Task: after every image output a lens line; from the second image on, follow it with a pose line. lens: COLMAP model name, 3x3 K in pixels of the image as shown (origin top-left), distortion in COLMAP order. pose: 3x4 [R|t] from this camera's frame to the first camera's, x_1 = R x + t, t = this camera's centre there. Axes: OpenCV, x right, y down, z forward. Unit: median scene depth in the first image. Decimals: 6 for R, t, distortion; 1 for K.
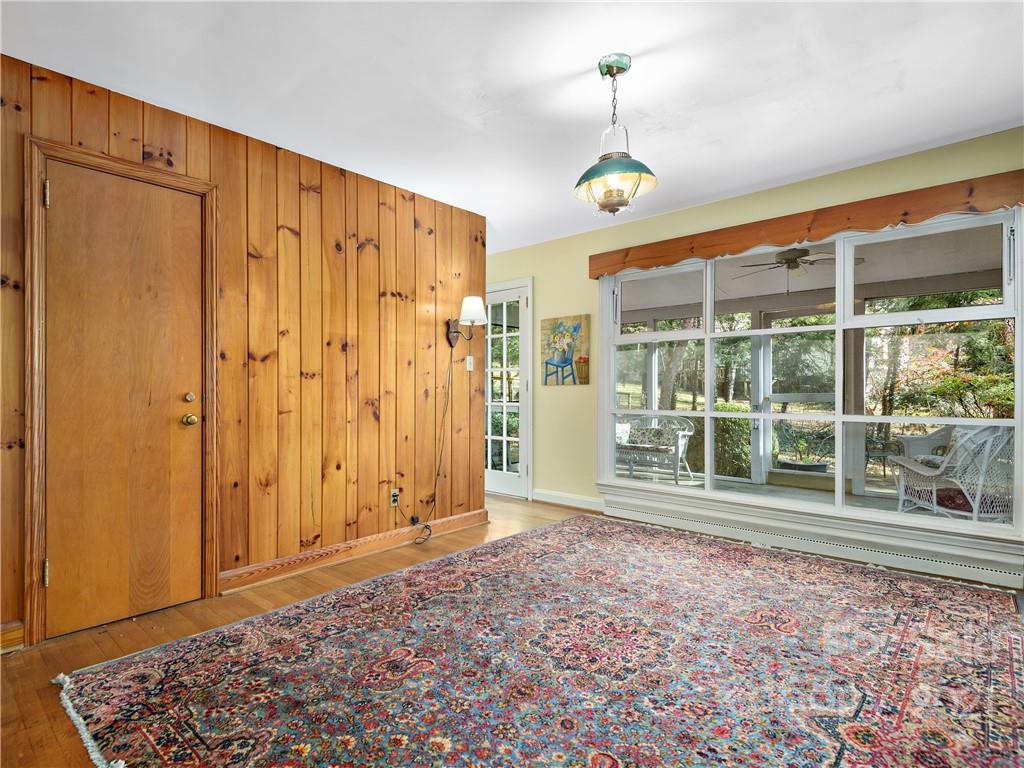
lens RADIAL K [[542.2, 0, 517.8], [0, 542.2, 382.9], [0, 0, 1]] dist [0.039882, -0.027480]
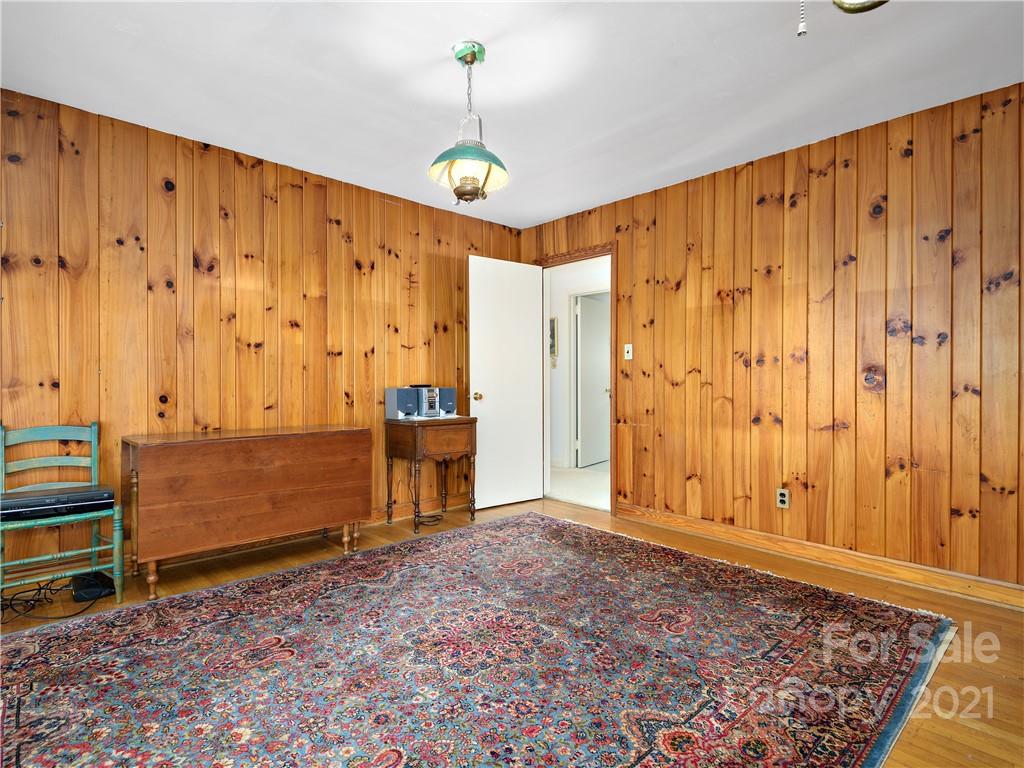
lens RADIAL K [[542.2, 0, 517.8], [0, 542.2, 382.9], [0, 0, 1]] dist [0.039882, -0.027480]
pose [[-0.993274, -0.000654, 0.115784, -0.029153], [-0.001498, 0.999973, -0.007195, 0.023739], [-0.115777, -0.007320, -0.993248, 1.965325]]
